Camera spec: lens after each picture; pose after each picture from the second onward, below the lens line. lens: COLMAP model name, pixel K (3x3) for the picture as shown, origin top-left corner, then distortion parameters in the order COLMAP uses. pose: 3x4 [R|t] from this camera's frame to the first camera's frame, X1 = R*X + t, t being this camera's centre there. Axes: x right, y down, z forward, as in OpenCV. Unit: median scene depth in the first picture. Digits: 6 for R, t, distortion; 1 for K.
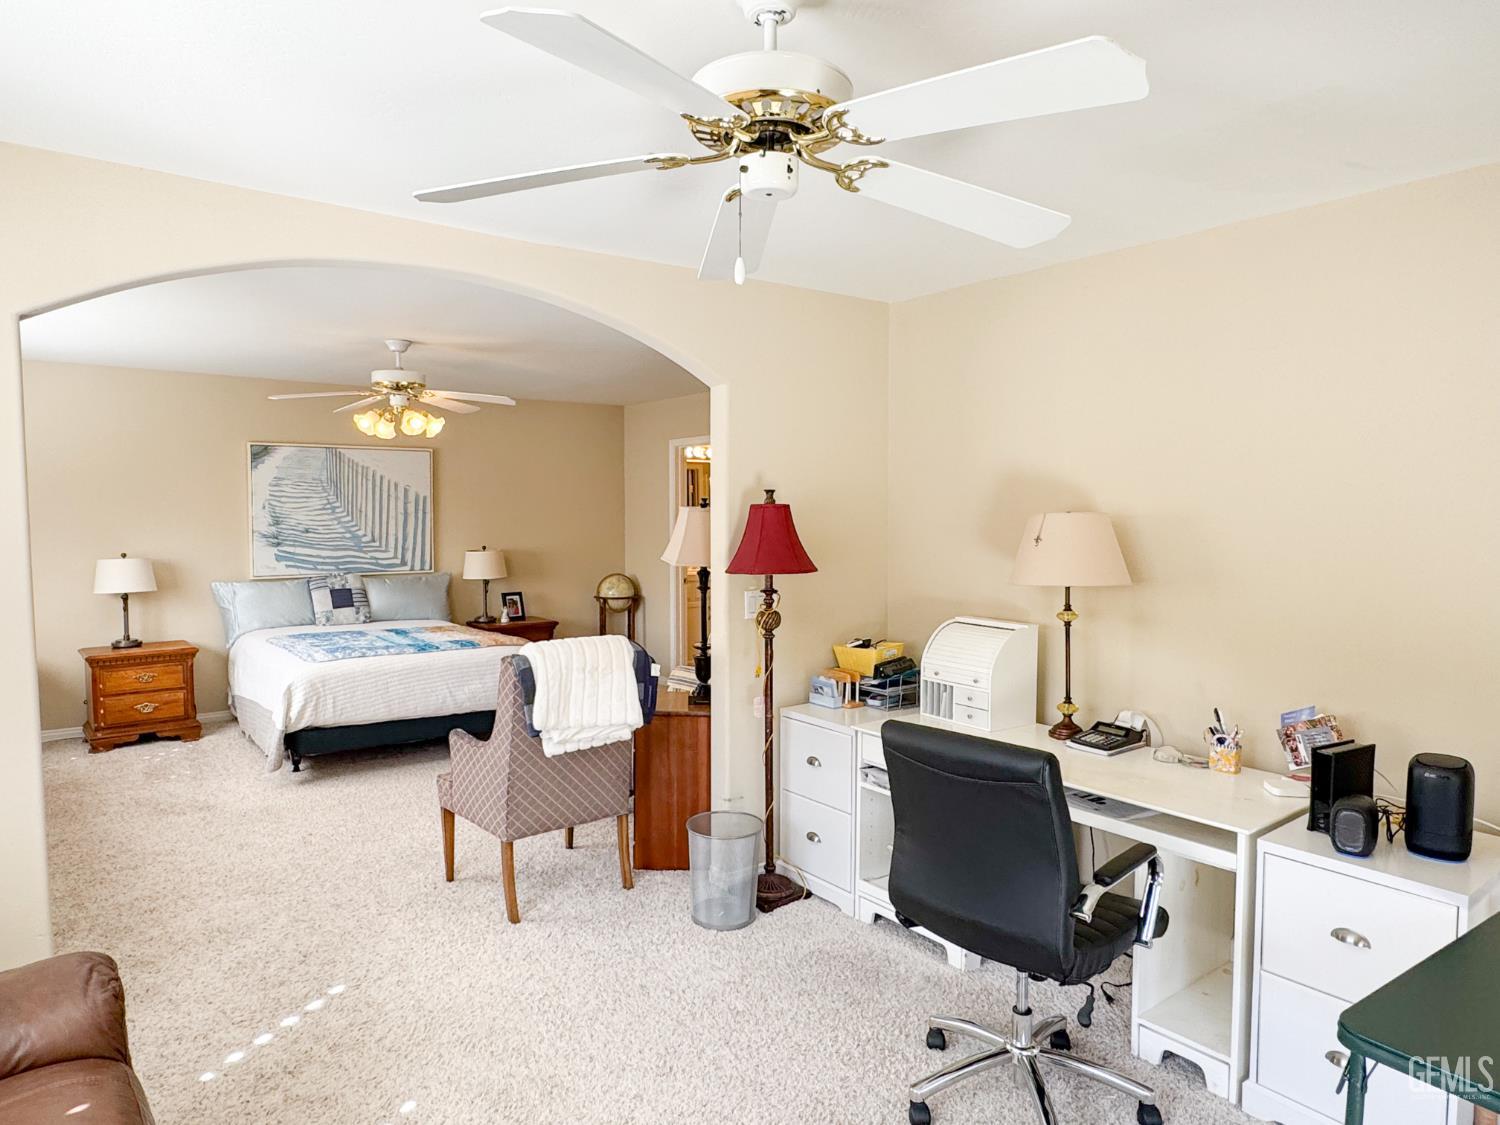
lens RADIAL K [[958.3, 0, 749.3], [0, 958.3, 561.3], [0, 0, 1]] dist [-0.005598, -0.000830]
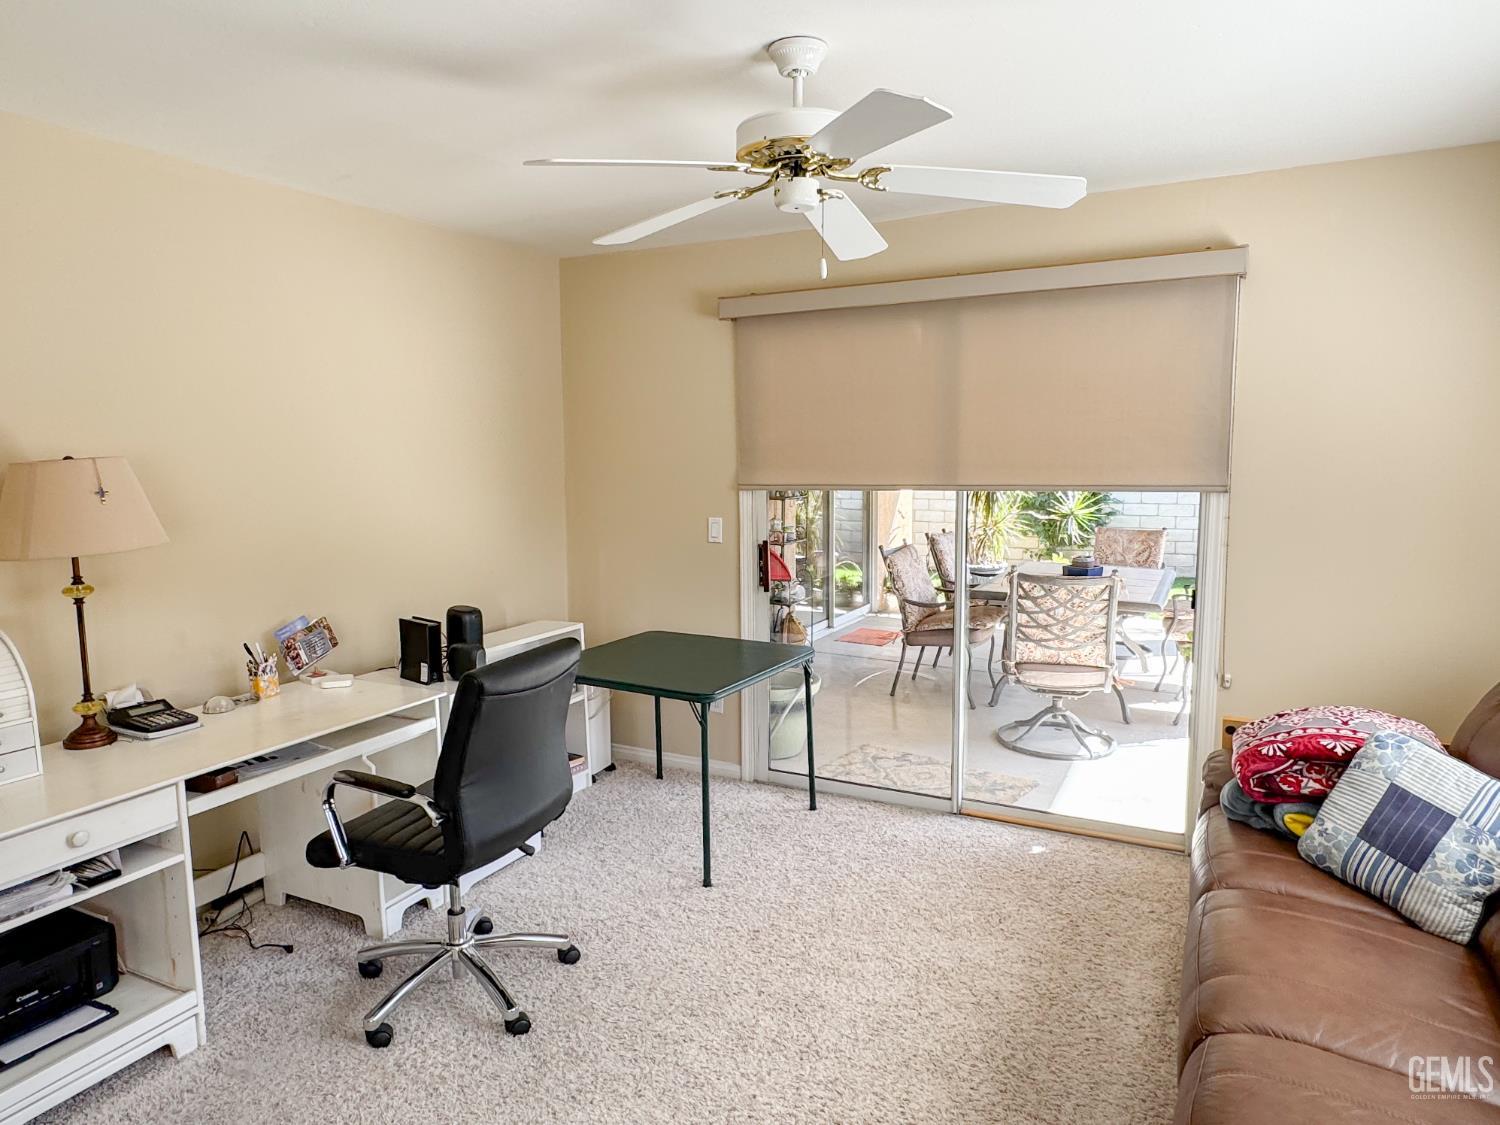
lens RADIAL K [[958.3, 0, 749.3], [0, 958.3, 562.4], [0, 0, 1]] dist [-0.005598, -0.000830]
pose [[-0.435696, -0.112196, 0.893074, -0.668829], [0.053296, 0.987244, 0.150028, -0.059862], [-0.898515, 0.112964, -0.424159, 0.942382]]
